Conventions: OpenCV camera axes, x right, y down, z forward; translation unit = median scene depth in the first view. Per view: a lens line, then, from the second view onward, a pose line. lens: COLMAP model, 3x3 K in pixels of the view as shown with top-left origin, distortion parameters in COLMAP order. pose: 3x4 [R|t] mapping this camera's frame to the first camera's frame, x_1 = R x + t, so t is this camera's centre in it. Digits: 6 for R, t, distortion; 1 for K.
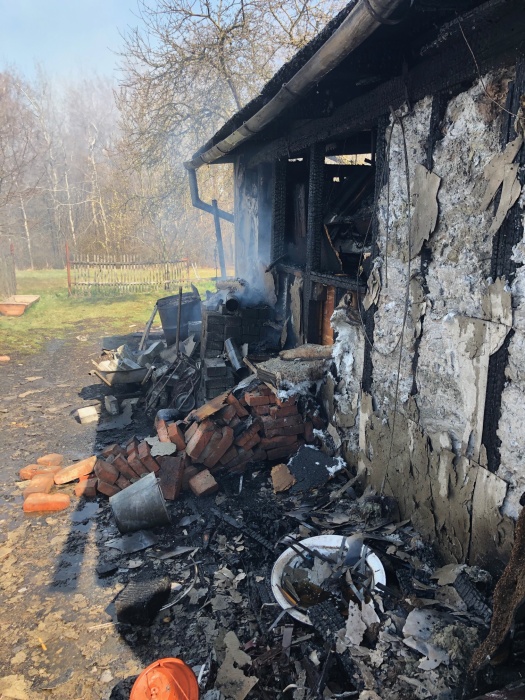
lens RADIAL K [[561.9, 0, 263.6], [0, 561.9, 351.3], [0, 0, 1]] dist [0.016731, -0.004395]
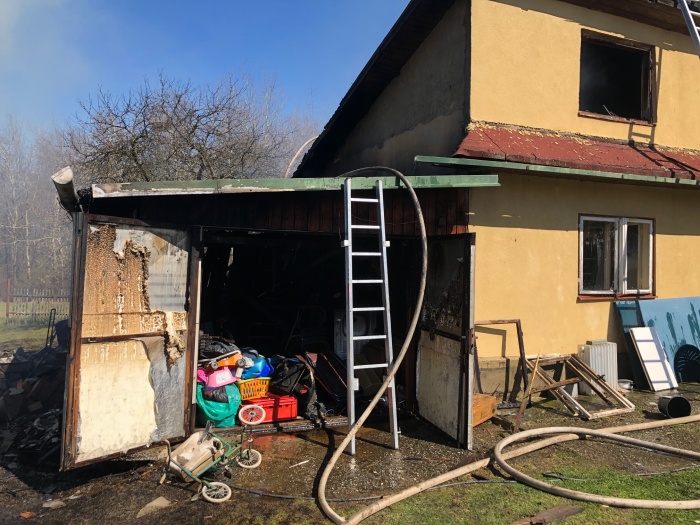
lens RADIAL K [[561.9, 0, 347.2], [0, 561.9, 257.4], [0, 0, 1]] dist [0.016731, -0.004395]
pose [[0.983553, 0.018036, 0.179718, 0.181514], [0.022768, 0.974685, -0.222420, 0.058264], [-0.179180, 0.222854, 0.958244, -0.360349]]
